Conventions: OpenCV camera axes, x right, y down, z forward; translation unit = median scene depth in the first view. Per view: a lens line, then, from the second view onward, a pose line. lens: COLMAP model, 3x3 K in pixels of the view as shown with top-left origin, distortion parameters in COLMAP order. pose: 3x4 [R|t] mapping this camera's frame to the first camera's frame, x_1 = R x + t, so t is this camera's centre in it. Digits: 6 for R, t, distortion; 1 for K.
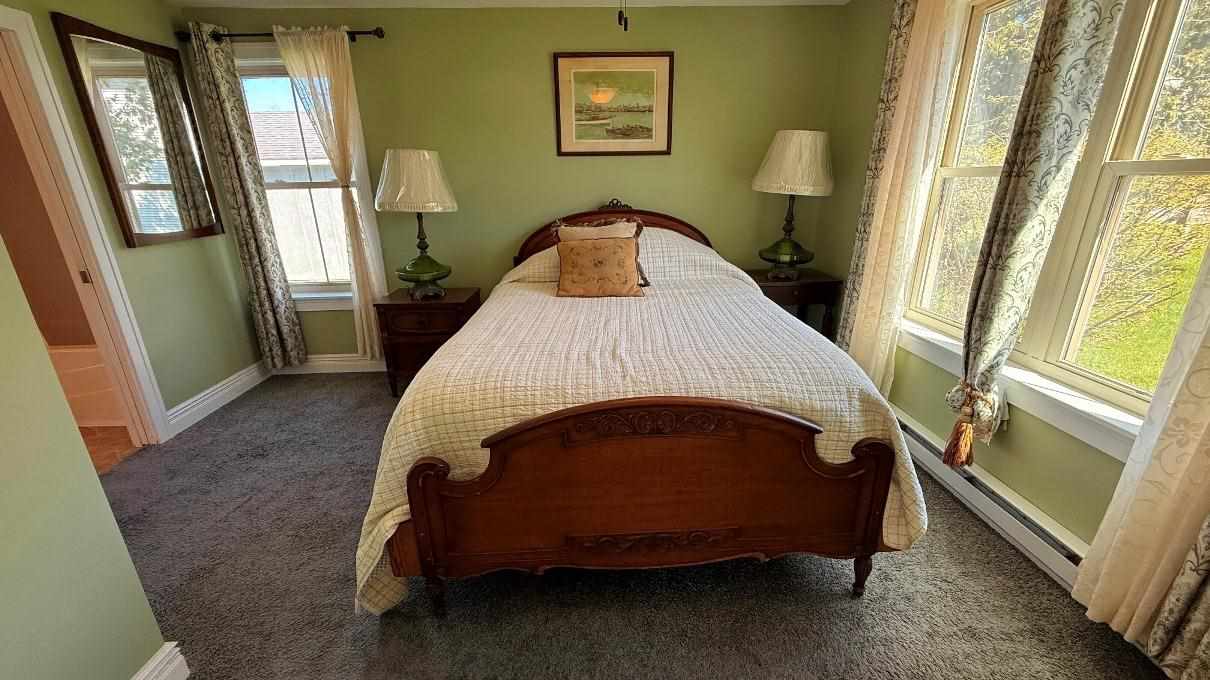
lens RADIAL K [[480.1, 0, 606.8], [0, 480.1, 344.6], [0, 0, 1]] dist [-0.000265, 0.000298]
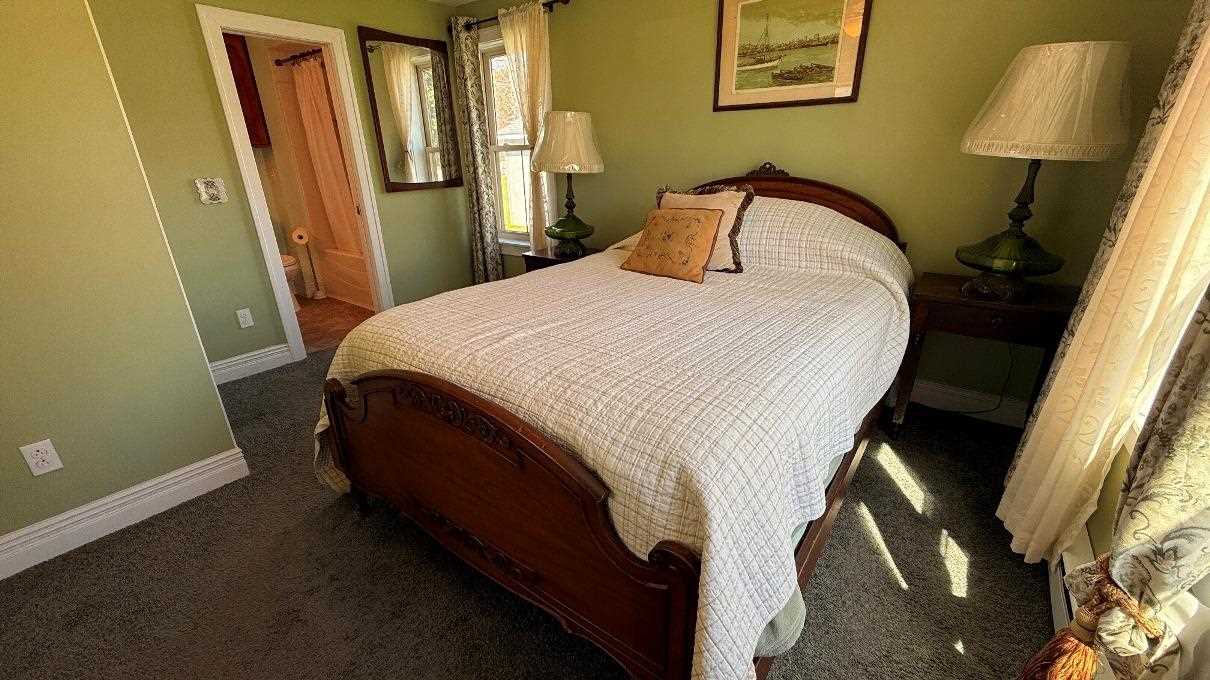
lens RADIAL K [[480.1, 0, 605.4], [0, 480.1, 344.0], [0, 0, 1]] dist [-0.000265, 0.000298]
pose [[0.779731, 0.232127, -0.581495, 0.360678], [-0.196687, 0.972531, 0.124486, -0.055682], [0.594419, 0.017307, 0.803970, 0.200679]]
